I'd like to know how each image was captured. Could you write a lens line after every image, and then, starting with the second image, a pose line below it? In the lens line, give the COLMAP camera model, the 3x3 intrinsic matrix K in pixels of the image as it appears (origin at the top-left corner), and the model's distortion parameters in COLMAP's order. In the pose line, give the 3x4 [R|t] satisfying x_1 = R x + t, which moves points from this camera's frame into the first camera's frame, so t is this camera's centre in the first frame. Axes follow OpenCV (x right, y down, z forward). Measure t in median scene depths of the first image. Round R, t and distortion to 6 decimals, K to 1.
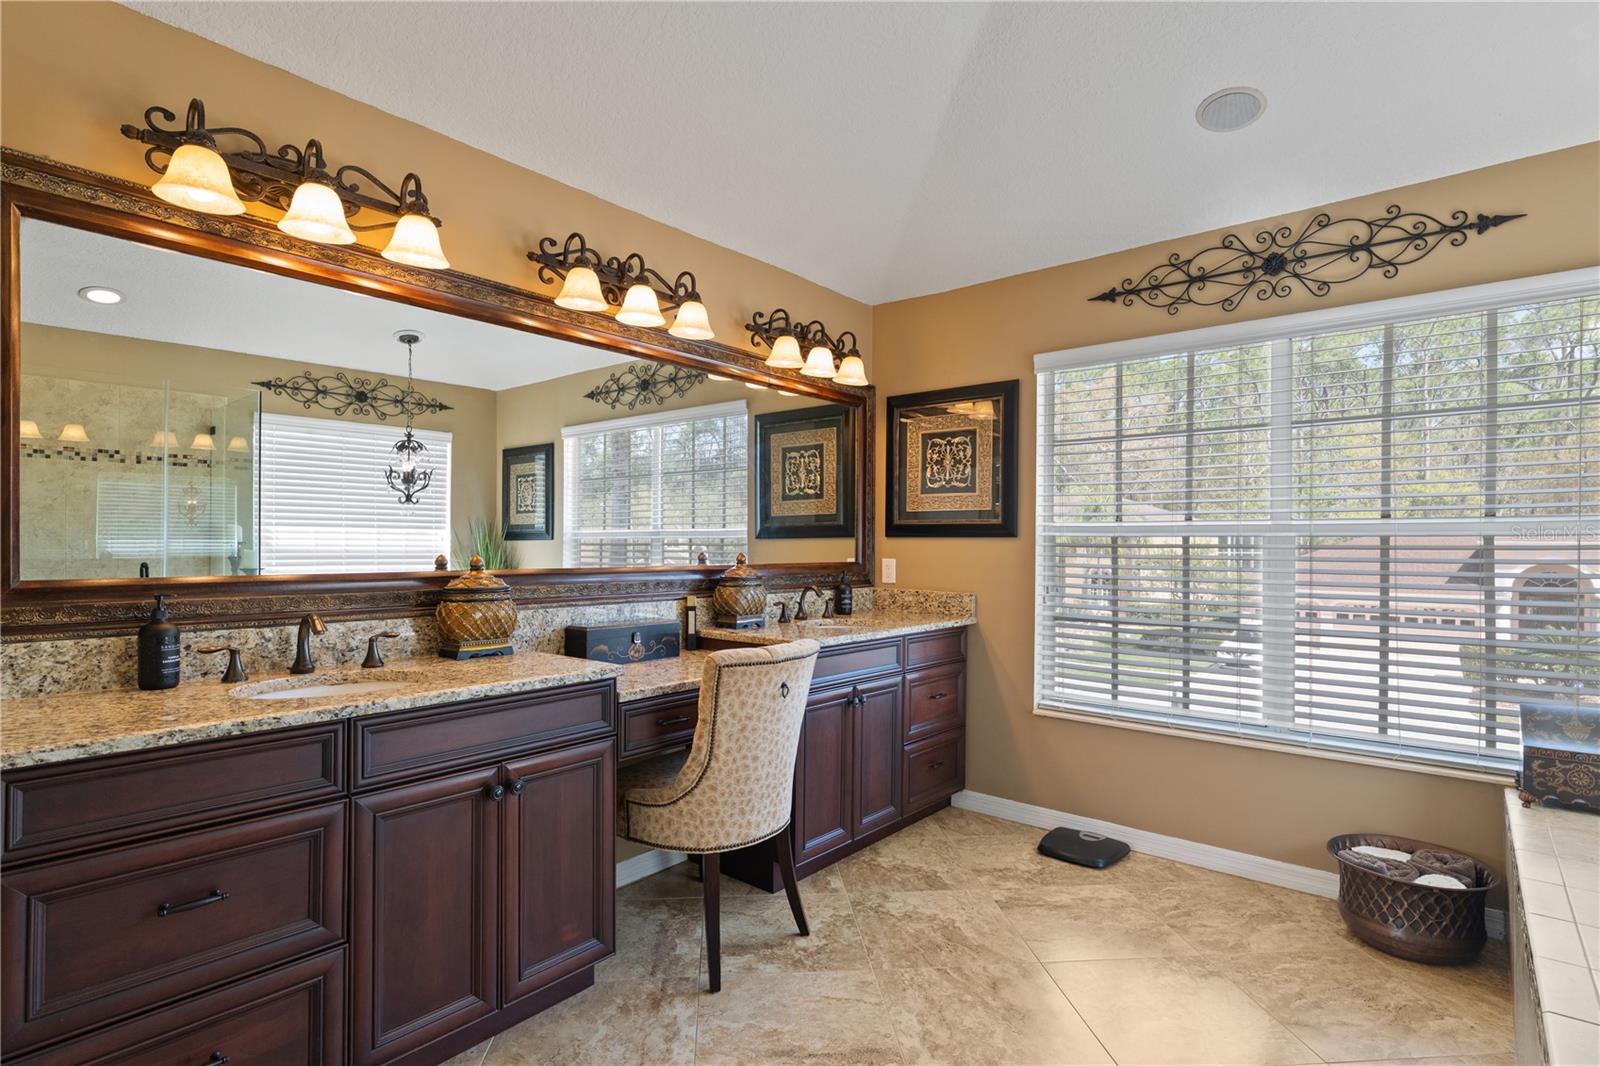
lens RADIAL K [[790.7, 0, 800.0], [0, 790.7, 533.0], [0, 0, 1]] dist [-0.000125, -0.000102]
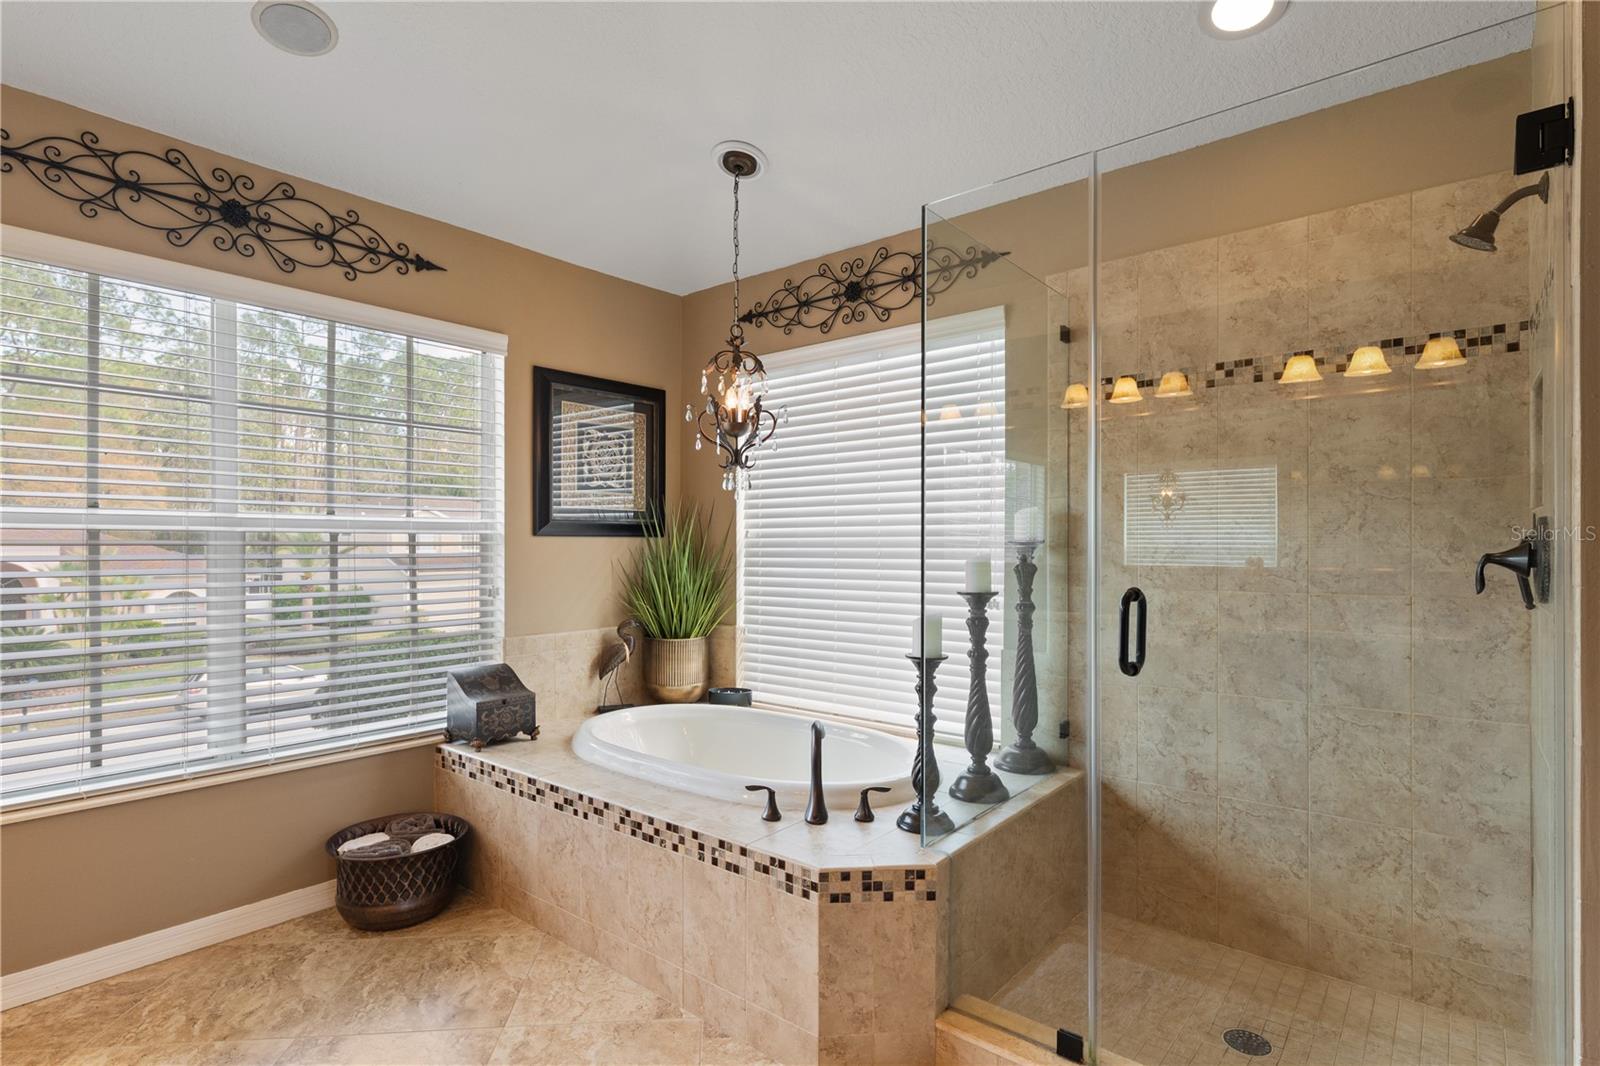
lens RADIAL K [[805.1, 0, 800.0], [0, 805.1, 533.0], [0, 0, 1]] dist [0.001740, 0.000377]
pose [[-0.002544, 0.009233, 0.999954, -0.304609], [-0.019215, 0.999772, -0.009280, 0.002705], [-0.999812, -0.019238, -0.002366, 0.428965]]
